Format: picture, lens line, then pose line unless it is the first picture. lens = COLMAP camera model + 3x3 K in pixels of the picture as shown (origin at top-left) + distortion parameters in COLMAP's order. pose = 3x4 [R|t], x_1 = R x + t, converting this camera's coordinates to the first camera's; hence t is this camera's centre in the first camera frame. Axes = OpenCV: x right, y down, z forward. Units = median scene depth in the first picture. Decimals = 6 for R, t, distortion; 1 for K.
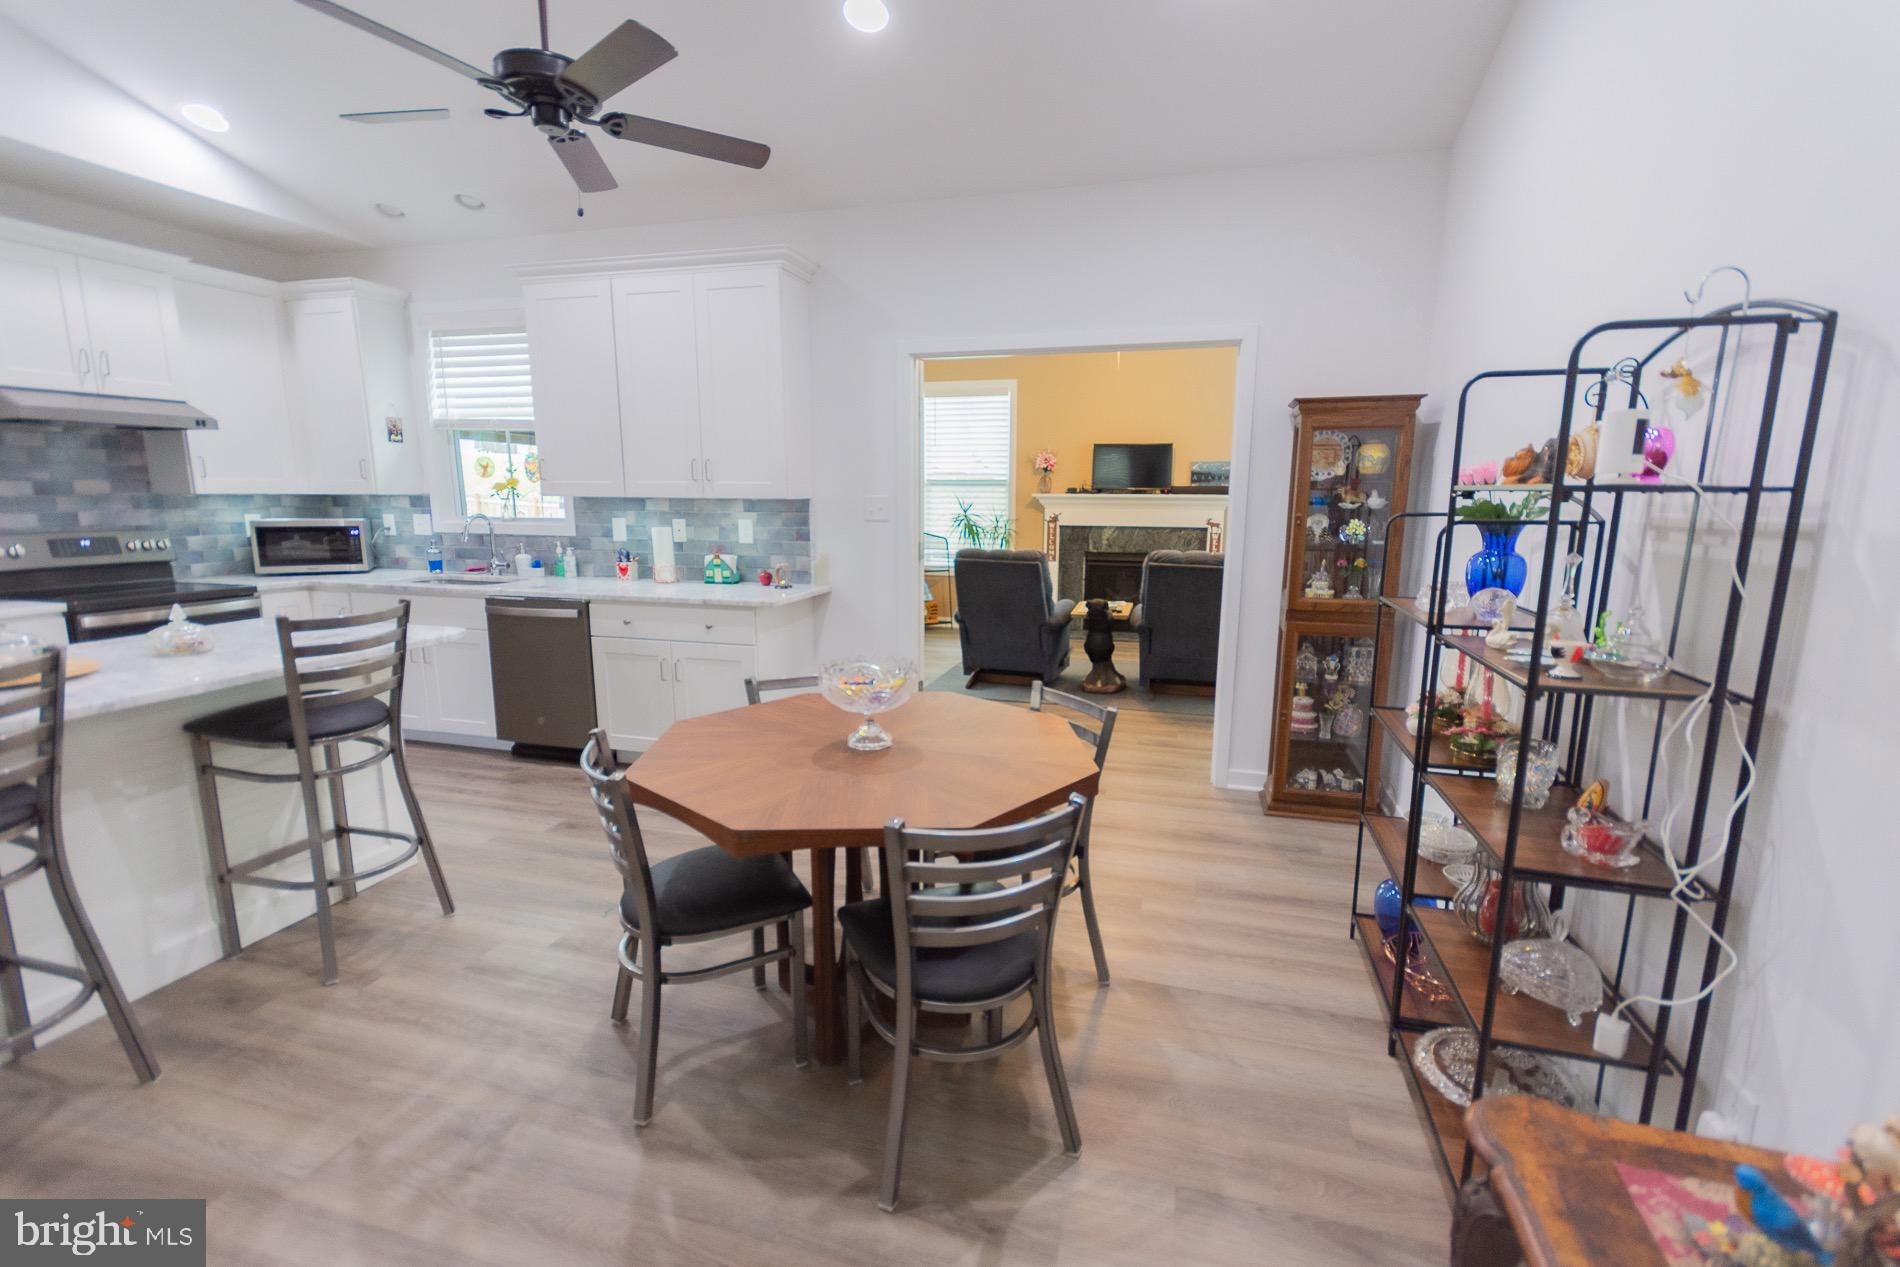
lens RADIAL K [[838.9, 0, 949.6], [0, 838.9, 642.0], [0, 0, 1]] dist [0.016051, -0.007099]
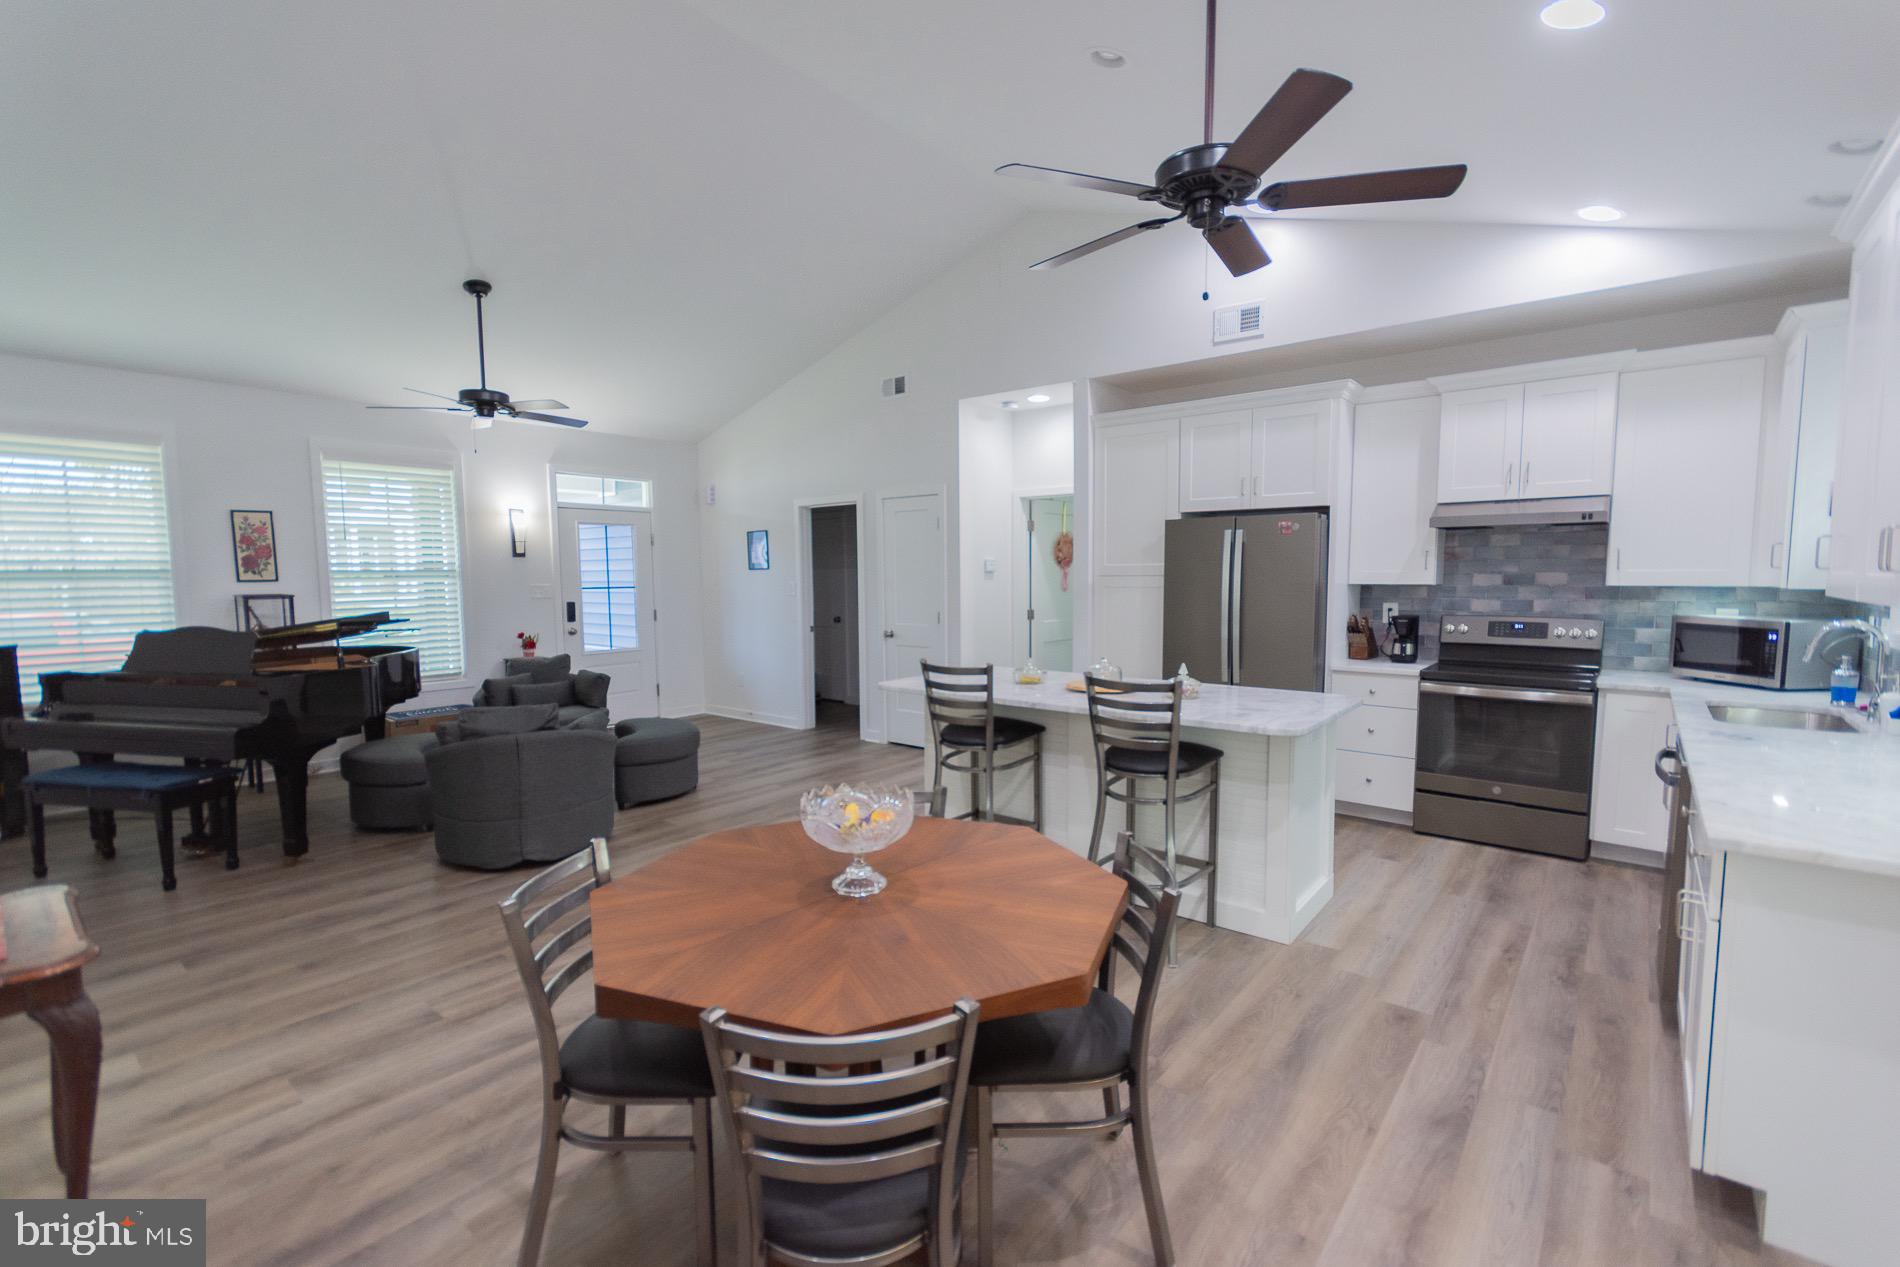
lens RADIAL K [[838.9, 0, 949.6], [0, 838.9, 642.0], [0, 0, 1]] dist [0.016051, -0.007099]
pose [[-0.394584, 0.075778, -0.915730, 0.311765], [-0.159809, 0.975745, 0.149605, -0.130547], [0.904856, 0.205374, -0.372903, 0.660121]]
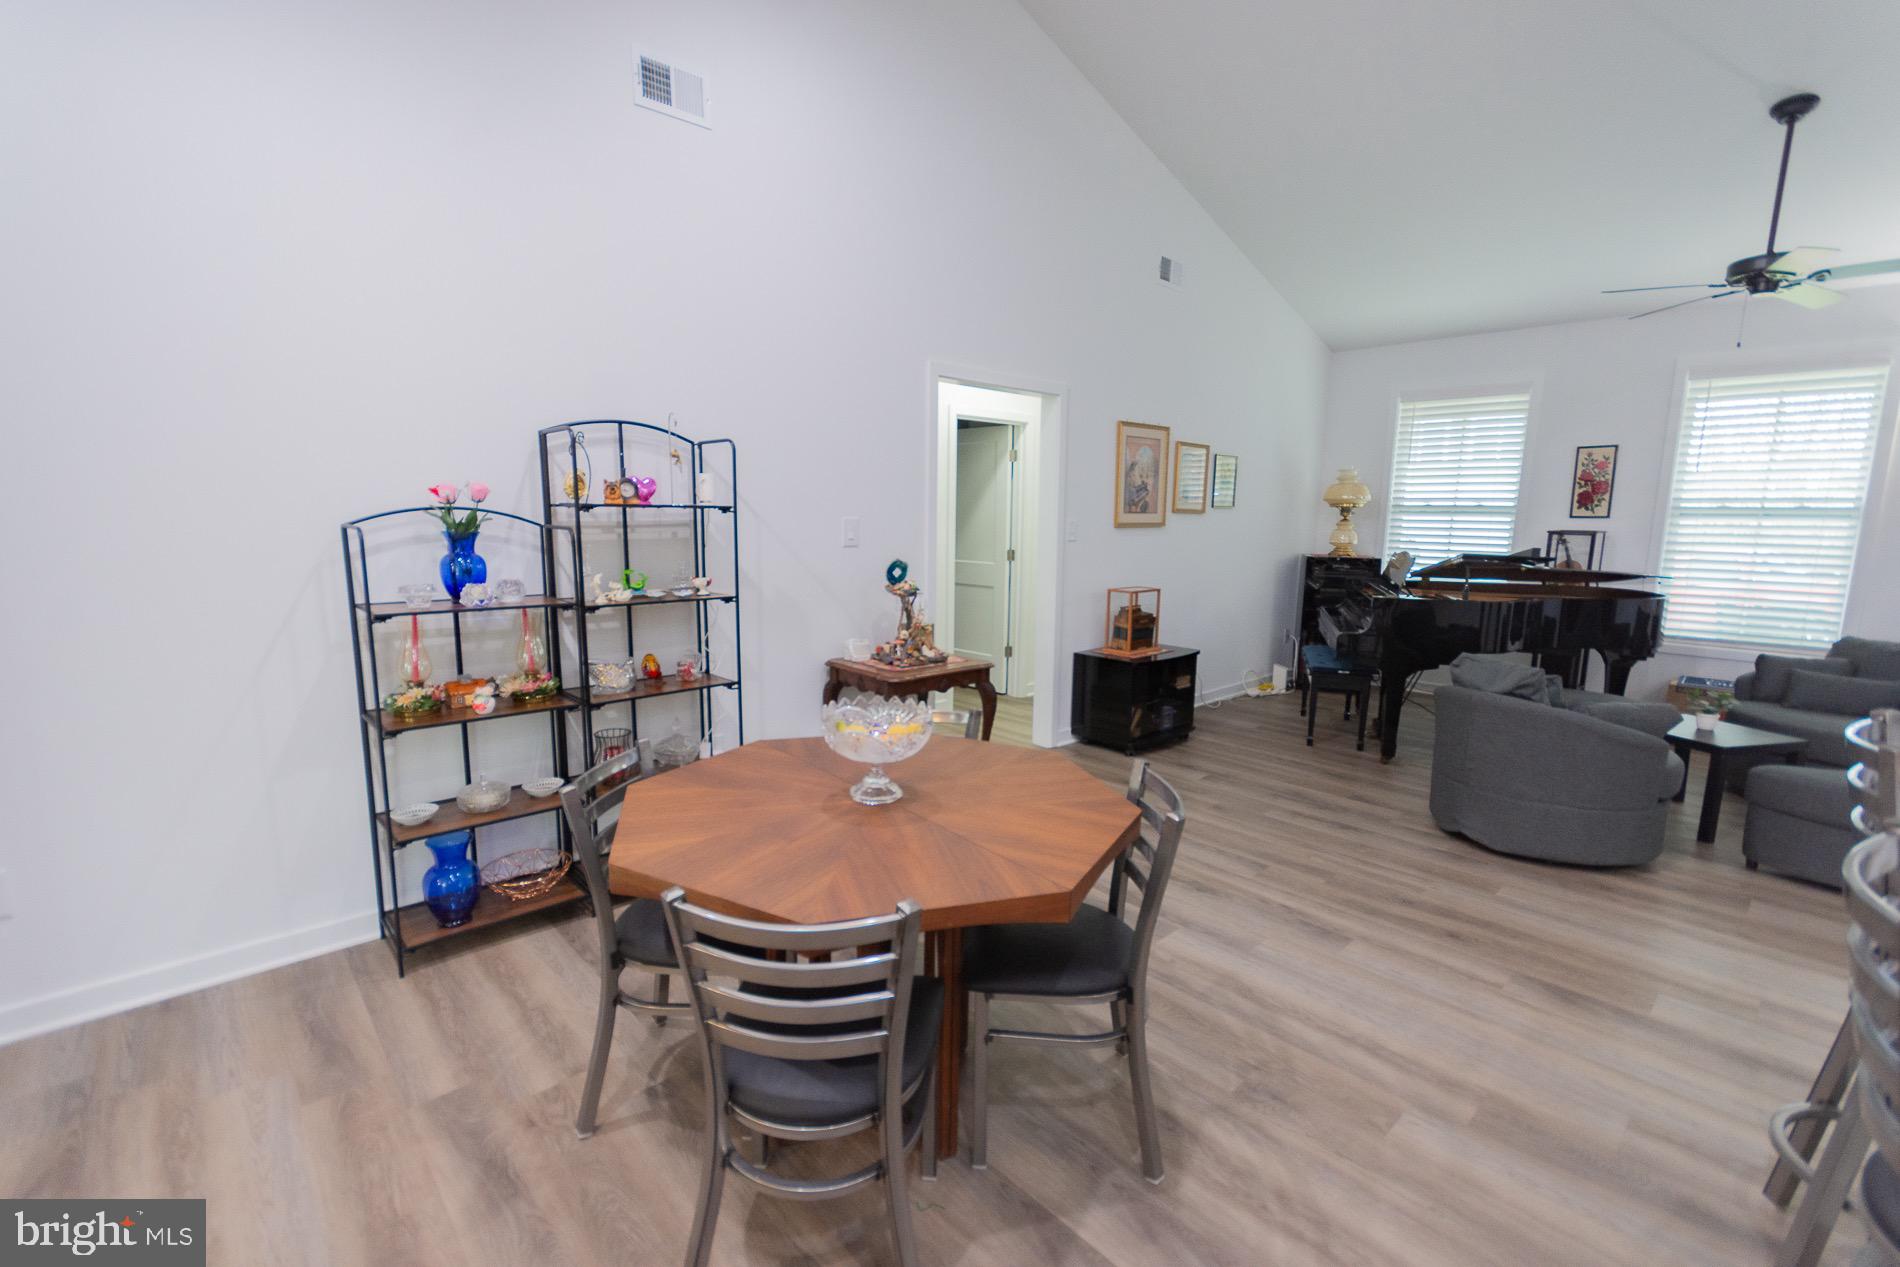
lens RADIAL K [[830.2, 0, 946.0], [0, 830.2, 639.9], [0, 0, 1]] dist [0.001995, 0.000407]
pose [[-0.857693, -0.093936, 0.505508, -0.286649], [0.076124, 0.949134, 0.305531, -0.145637], [-0.508495, 0.300533, -0.806916, 0.791088]]
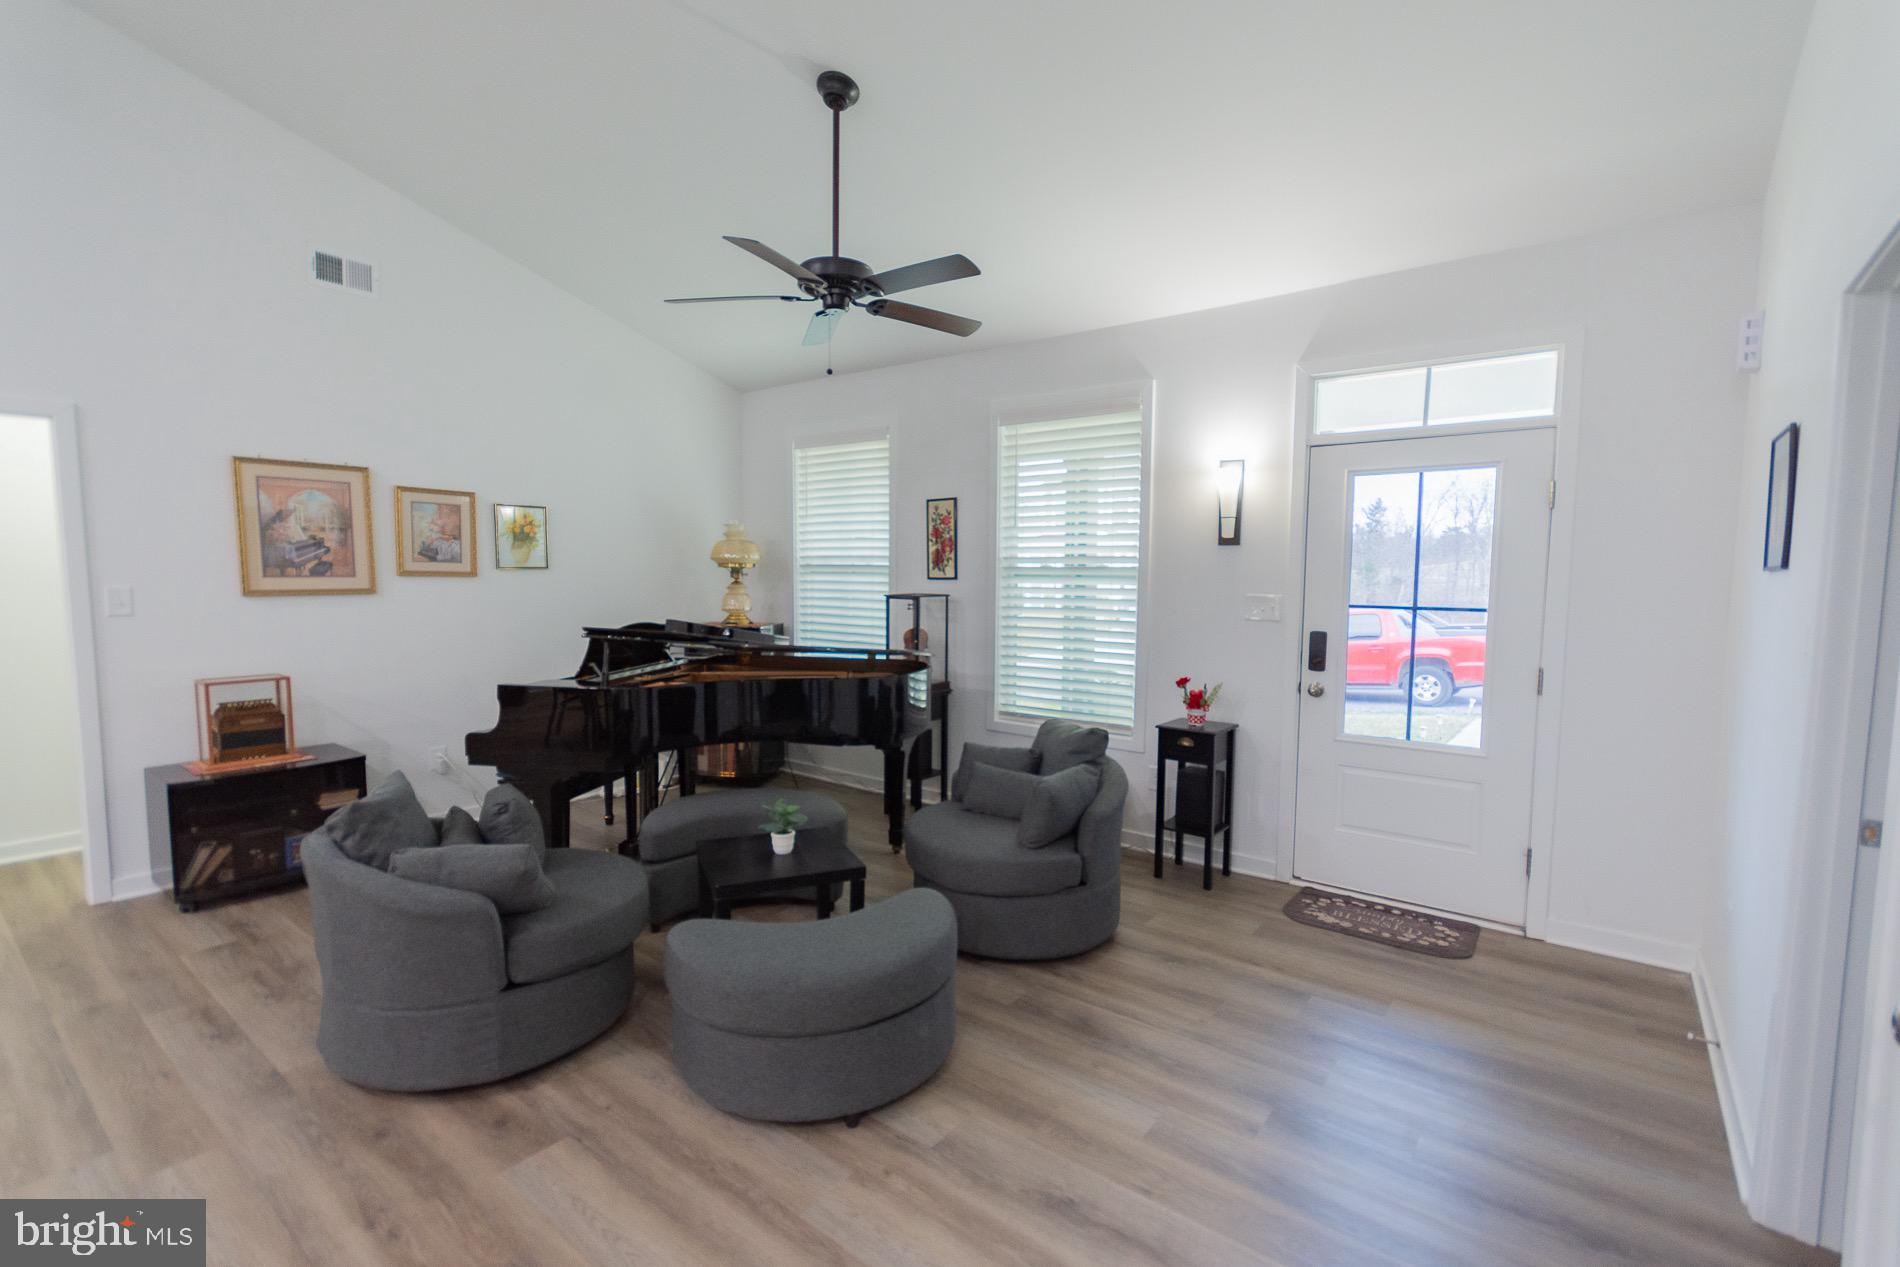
lens RADIAL K [[846.1, 0, 949.2], [0, 846.1, 642.2], [0, 0, 1]] dist [0.004685, 0.000535]
pose [[-0.932895, -0.042361, 0.357648, -0.900584], [0.052274, 0.966616, 0.250842, -0.061103], [-0.356335, 0.252705, -0.899536, 0.240131]]
